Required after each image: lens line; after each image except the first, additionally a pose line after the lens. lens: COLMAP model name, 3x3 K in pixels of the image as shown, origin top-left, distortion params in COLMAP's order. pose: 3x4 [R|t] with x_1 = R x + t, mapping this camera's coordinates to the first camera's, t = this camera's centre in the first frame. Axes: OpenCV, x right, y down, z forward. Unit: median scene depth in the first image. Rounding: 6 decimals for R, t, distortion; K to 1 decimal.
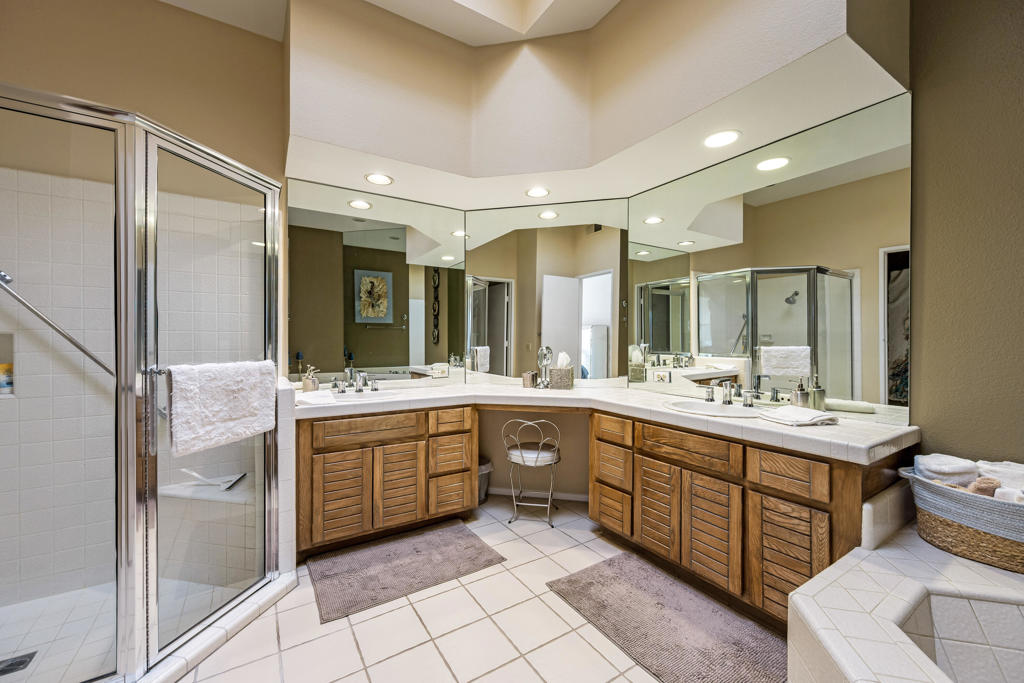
lens RADIAL K [[403.8, 0, 512.0], [0, 403.8, 341.5], [0, 0, 1]] dist [0.000533, -0.000033]
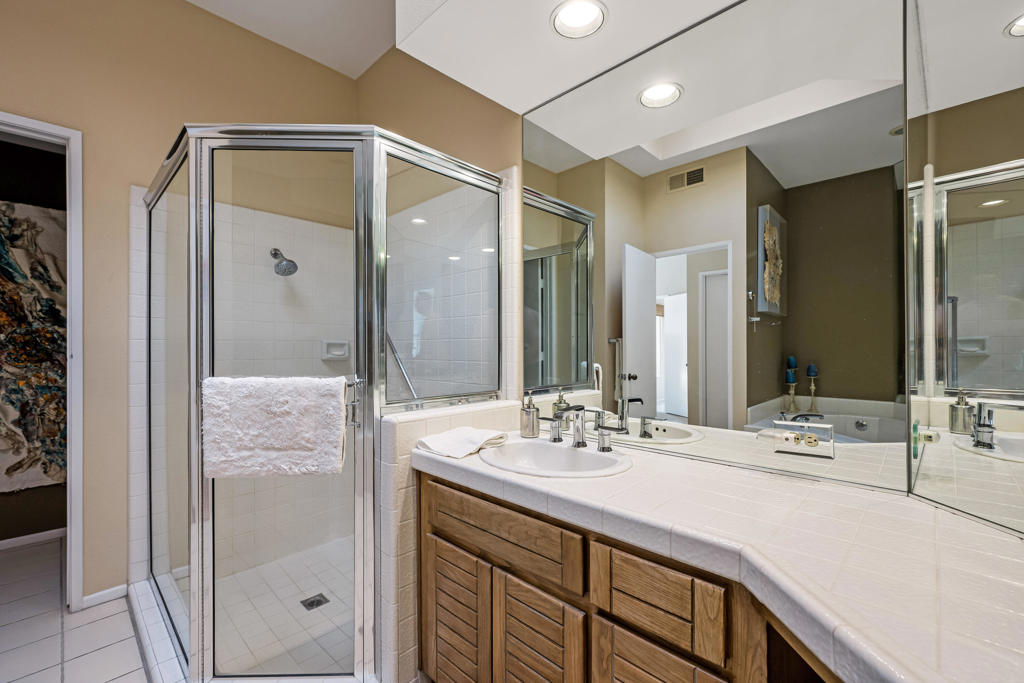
lens RADIAL K [[428.5, 0, 512.0], [0, 428.5, 341.5], [0, 0, 1]] dist [0.001390, 0.000174]
pose [[0.229070, -0.019700, -0.973211, 0.213543], [0.002108, 0.999803, -0.019742, -0.001868], [0.973408, 0.002471, 0.229066, 1.094974]]
